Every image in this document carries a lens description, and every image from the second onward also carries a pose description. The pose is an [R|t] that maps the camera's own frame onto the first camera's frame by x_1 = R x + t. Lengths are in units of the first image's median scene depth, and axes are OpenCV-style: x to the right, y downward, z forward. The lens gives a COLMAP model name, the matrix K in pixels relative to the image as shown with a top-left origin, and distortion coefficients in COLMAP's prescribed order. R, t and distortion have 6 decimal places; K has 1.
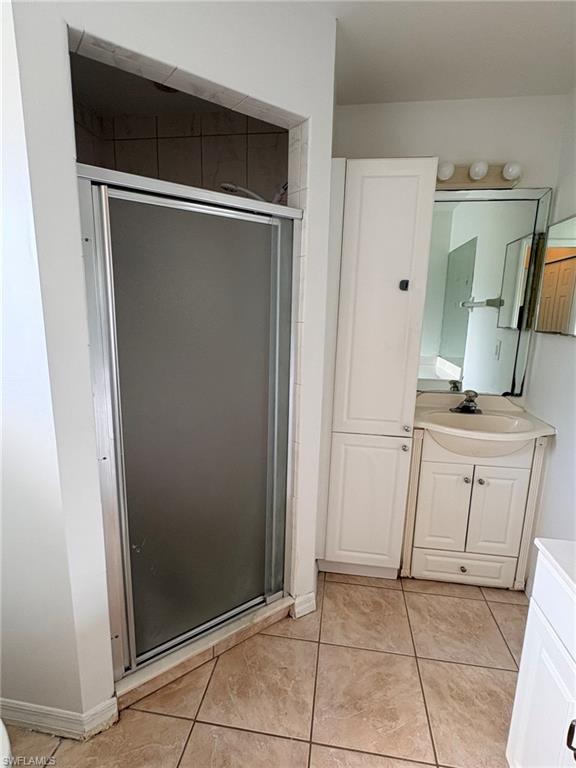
lens RADIAL K [[393.7, 0, 286.5], [0, 393.7, 386.8], [0, 0, 1]] dist [-0.006510, -0.000209]
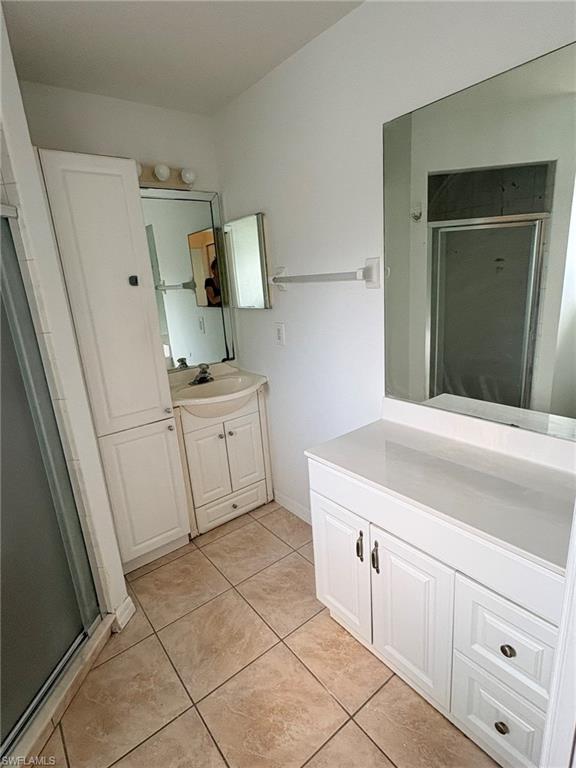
lens RADIAL K [[393.7, 0, 290.5], [0, 393.7, 381.7], [0, 0, 1]] dist [-0.006510, -0.000209]
pose [[0.676397, -0.254570, 0.691145, -0.196916], [0.222394, 0.965162, 0.137851, -0.045759], [-0.702159, 0.060465, 0.709448, -0.023418]]
